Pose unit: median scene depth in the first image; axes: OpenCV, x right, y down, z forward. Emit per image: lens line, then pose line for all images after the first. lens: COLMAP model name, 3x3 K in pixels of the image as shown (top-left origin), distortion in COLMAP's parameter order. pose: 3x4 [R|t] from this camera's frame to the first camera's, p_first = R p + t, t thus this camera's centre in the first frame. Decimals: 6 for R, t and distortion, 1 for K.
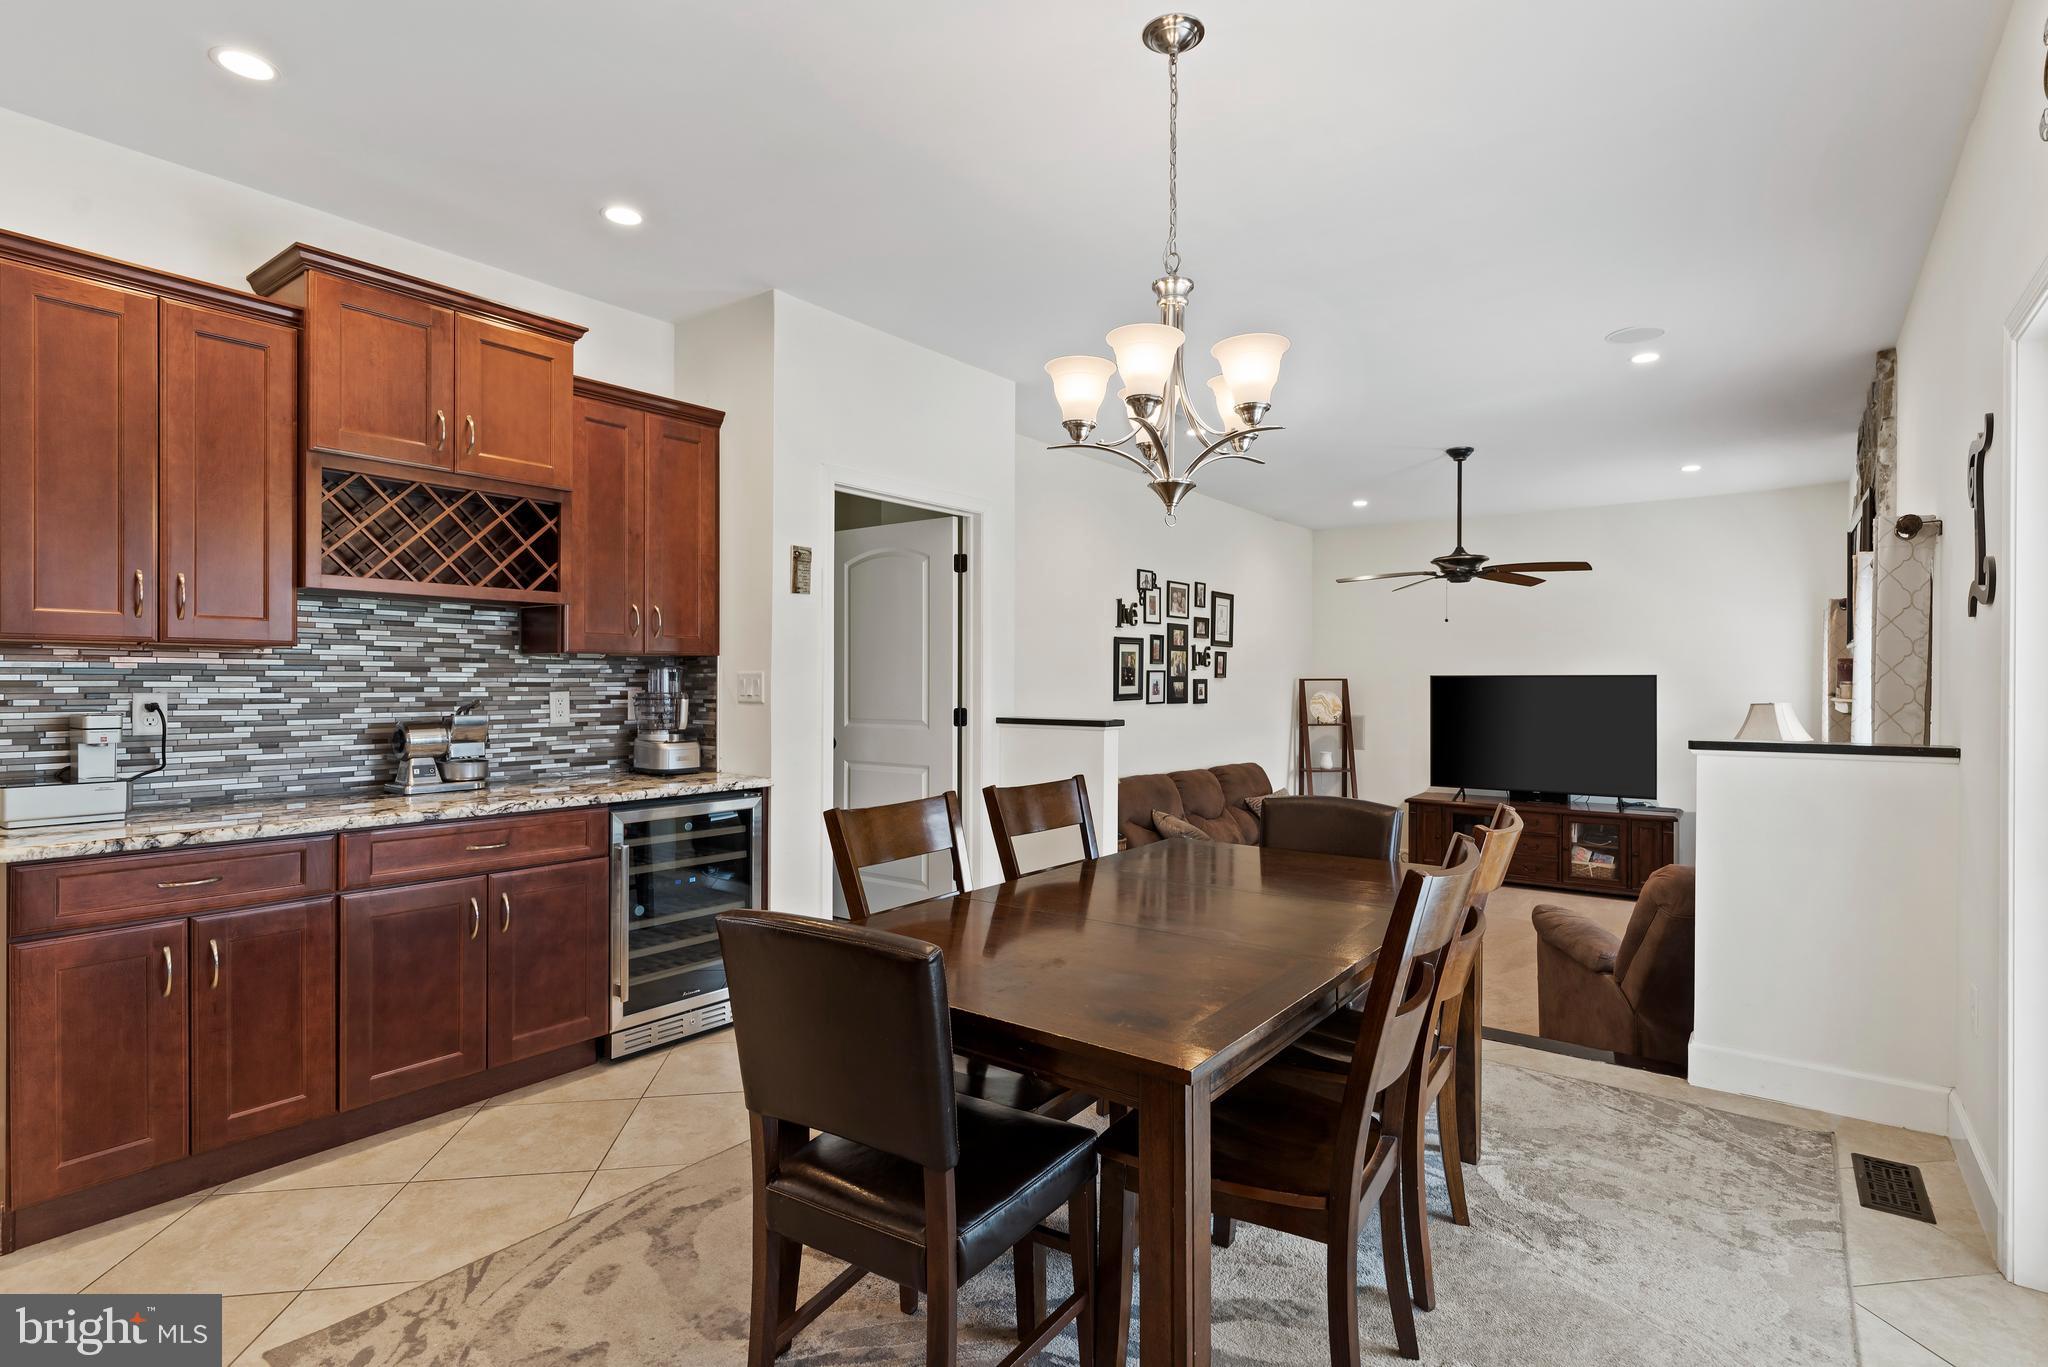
lens RADIAL K [[999.3, 0, 1038.5], [0, 999.3, 686.8], [0, 0, 1]] dist [0.000078, 0.000223]
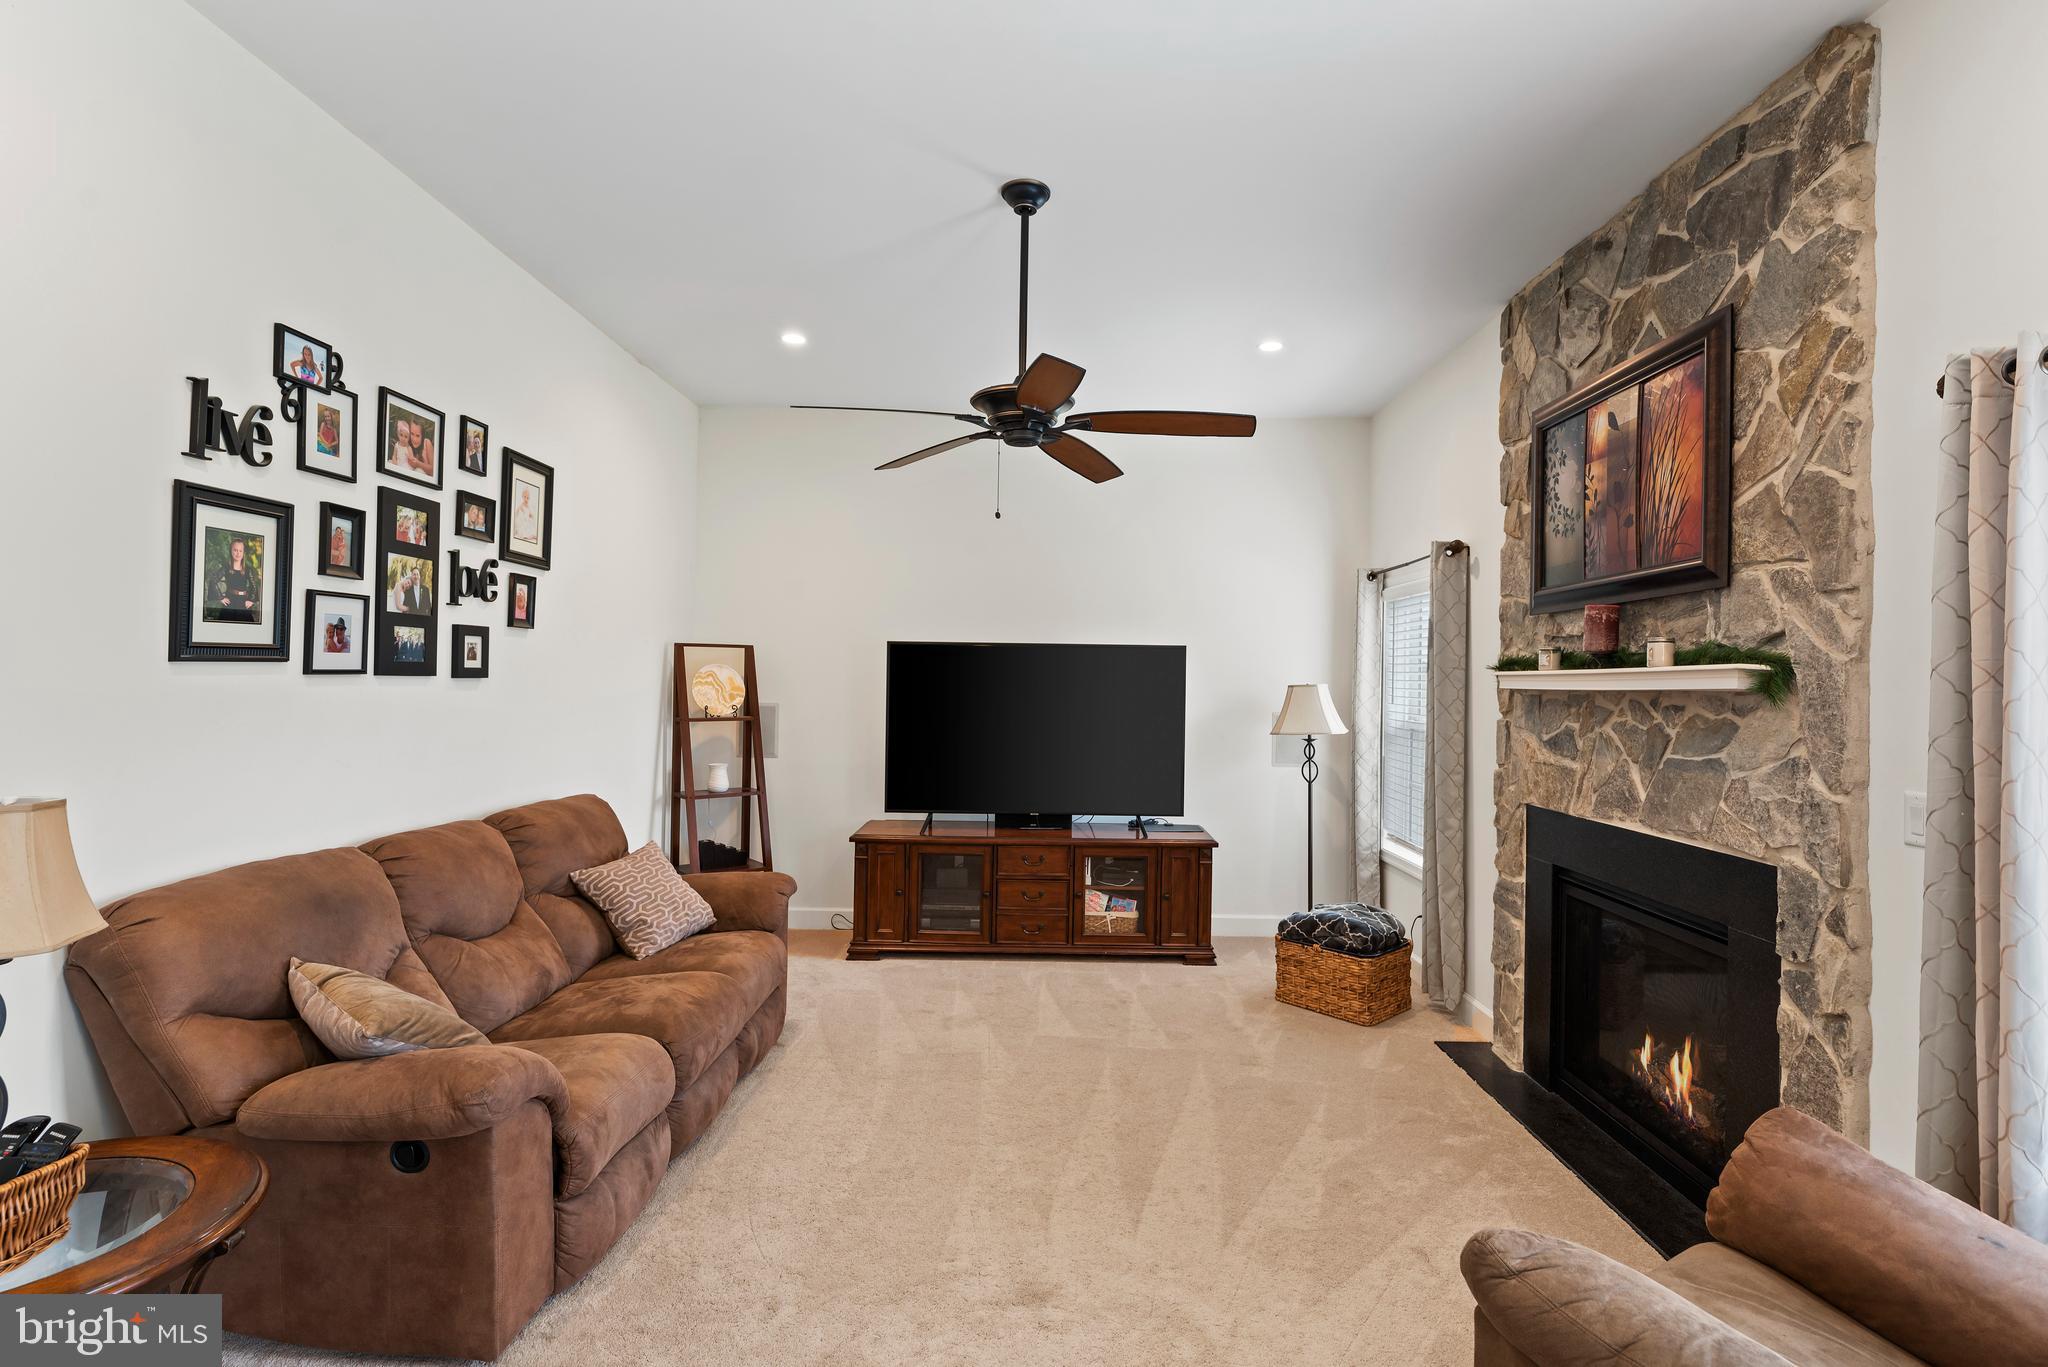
lens RADIAL K [[1013.6, 0, 1056.1], [0, 1013.6, 671.1], [0, 0, 1]] dist [0.001317, 0.000424]
pose [[0.799840, 0.015768, 0.600006, 0.108831], [-0.011112, 0.999873, -0.011463, 0.018164], [-0.600110, 0.002501, 0.799914, 0.513401]]
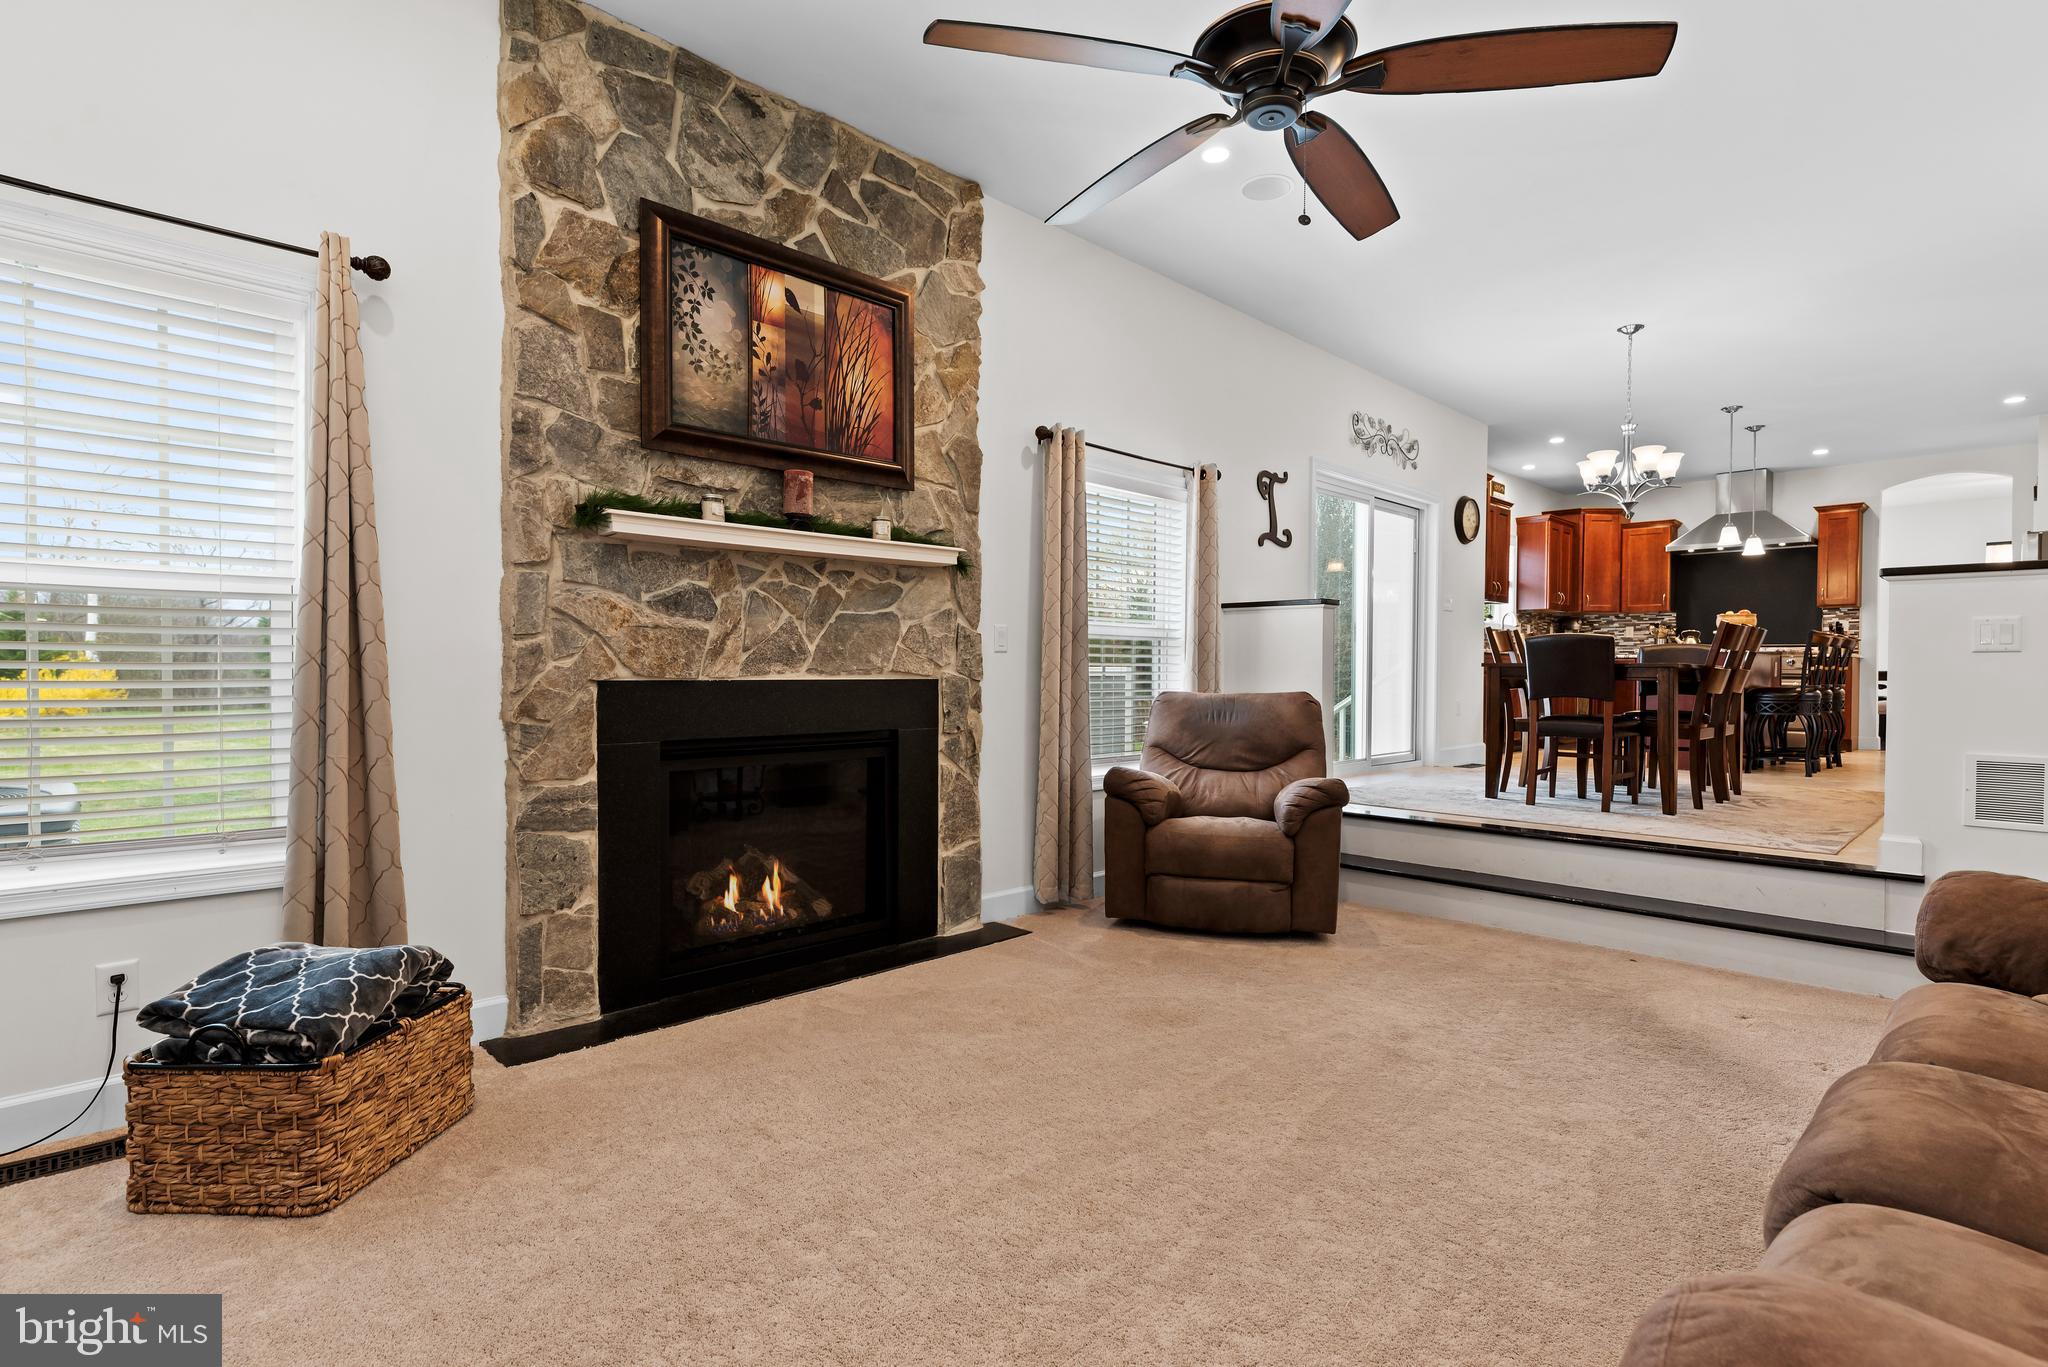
lens RADIAL K [[986.2, 0, 1027.3], [0, 986.2, 678.1], [0, 0, 1]] dist [0.000050, -0.000276]
pose [[-0.986621, -0.009635, 0.162747, 0.398993], [-0.007779, 0.999897, 0.012039, 0.074492], [-0.162847, 0.010612, -0.986594, 1.198550]]
